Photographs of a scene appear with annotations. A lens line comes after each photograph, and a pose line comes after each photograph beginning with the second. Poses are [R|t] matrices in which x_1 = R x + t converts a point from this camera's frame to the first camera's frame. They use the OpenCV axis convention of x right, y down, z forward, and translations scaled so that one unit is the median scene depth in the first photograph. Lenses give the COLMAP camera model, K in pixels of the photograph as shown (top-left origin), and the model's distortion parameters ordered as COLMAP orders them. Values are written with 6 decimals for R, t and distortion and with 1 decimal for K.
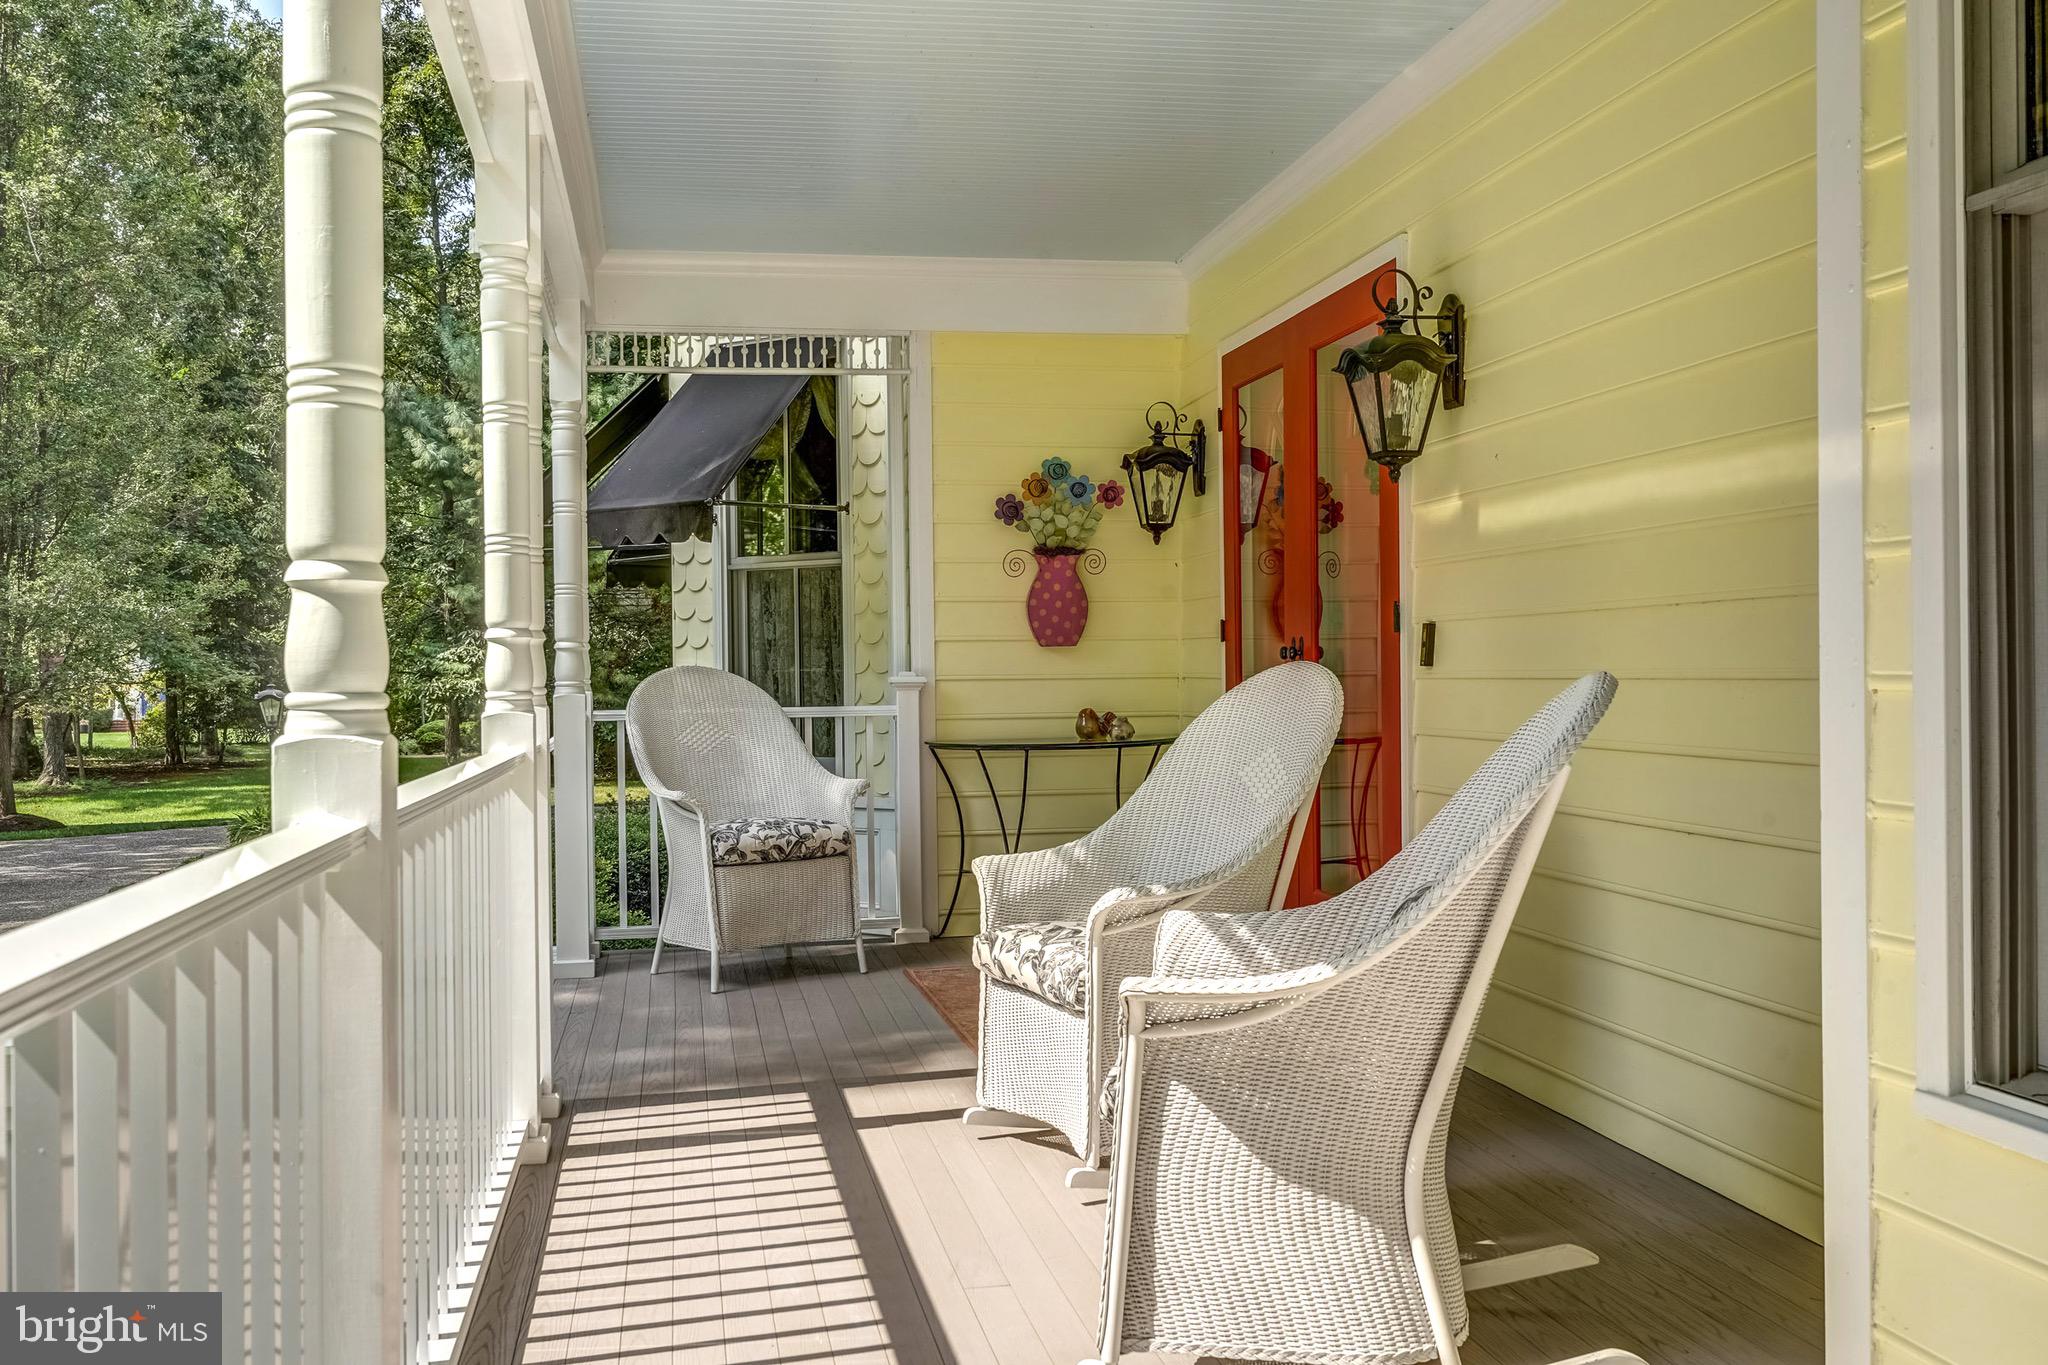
lens RADIAL K [[1865.8, 0, 1024.0], [0, 1865.8, 682.5], [0, 0, 1]] dist [0.012775, 0.002568]
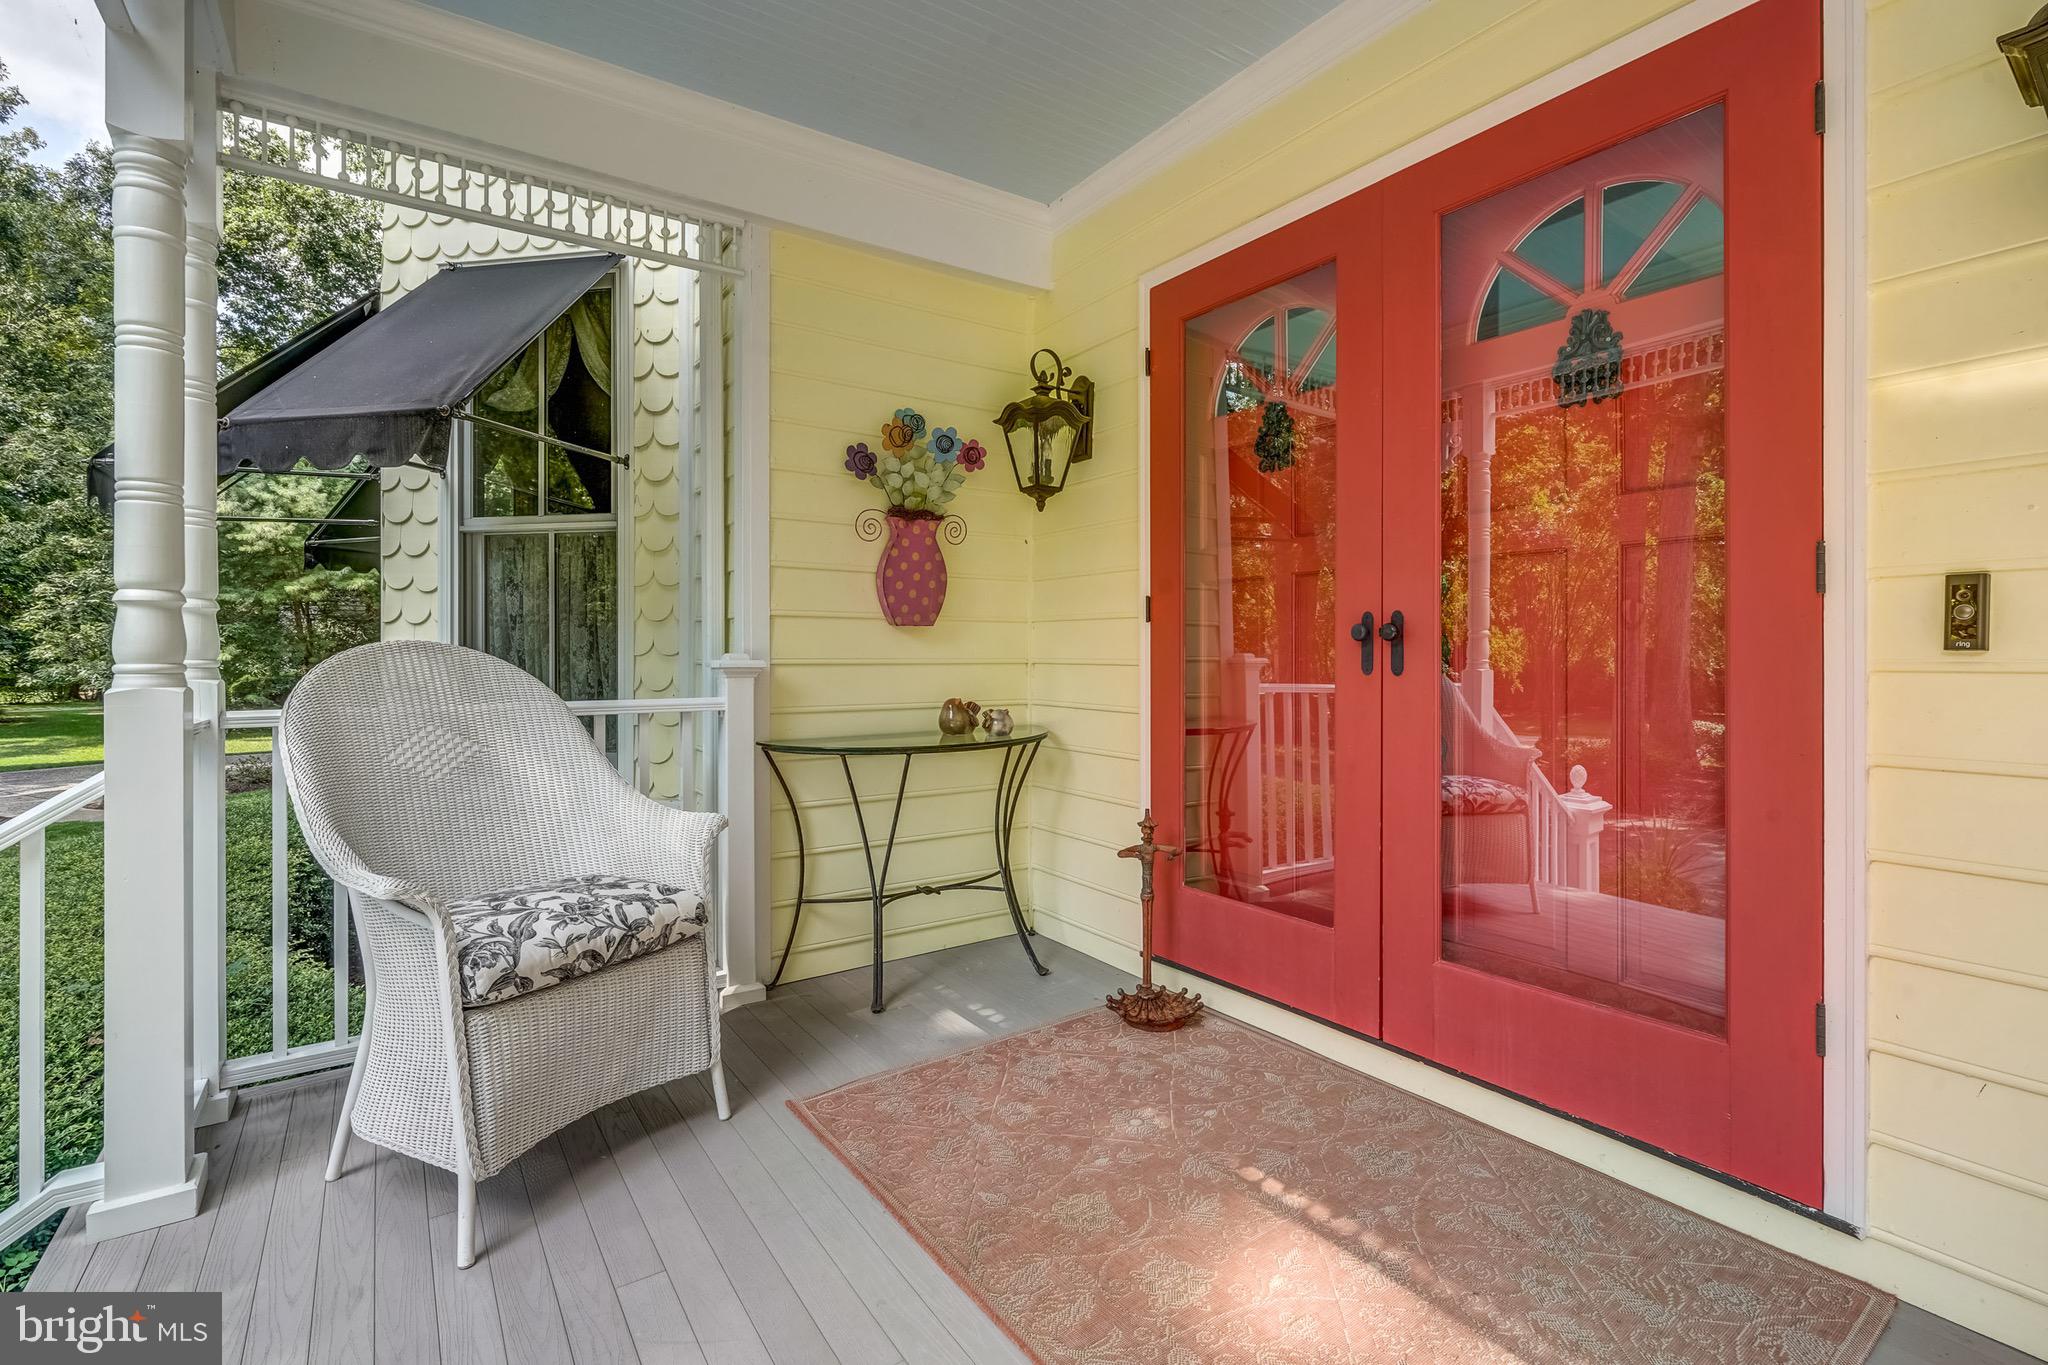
lens RADIAL K [[931.9, 0, 1020.0], [0, 931.9, 656.5], [0, 0, 1]] dist [-0.001203, 0.000113]
pose [[0.915701, 0.009626, 0.401745, -0.109834], [-0.006777, 0.999941, -0.008513, -0.001990], [-0.401803, 0.005073, 0.915712, 0.590045]]
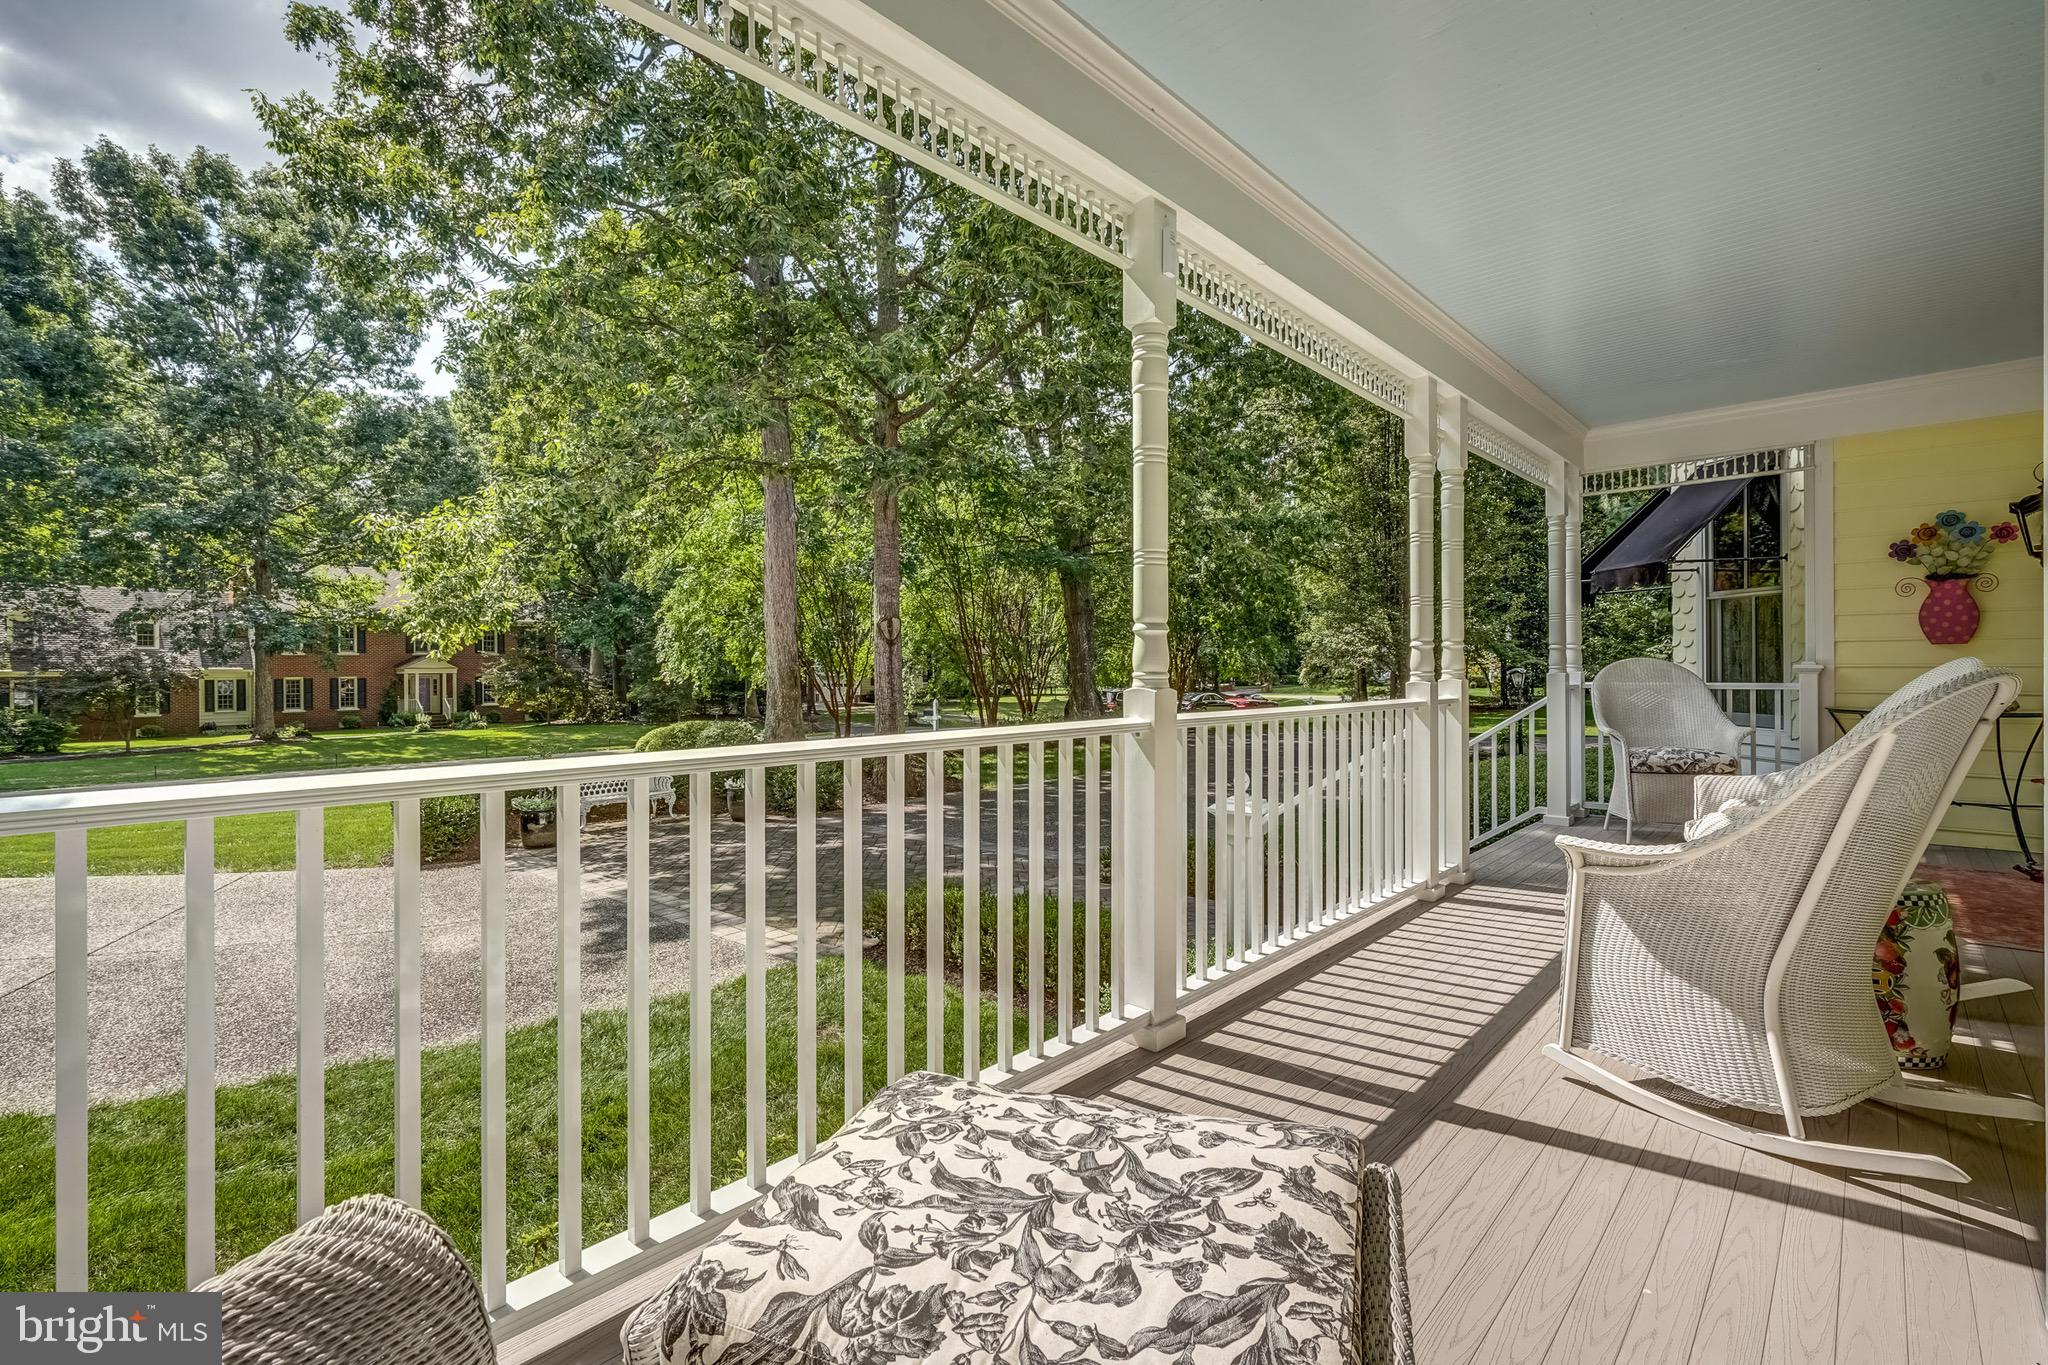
lens RADIAL K [[931.9, 0, 1020.0], [0, 931.9, 656.5], [0, 0, 1]] dist [-0.001203, 0.000113]
pose [[0.594825, 0.000953, -0.803855, 0.166762], [-0.006641, 0.999971, -0.003728, -0.002713], [0.803828, 0.007556, 0.594814, 0.014833]]
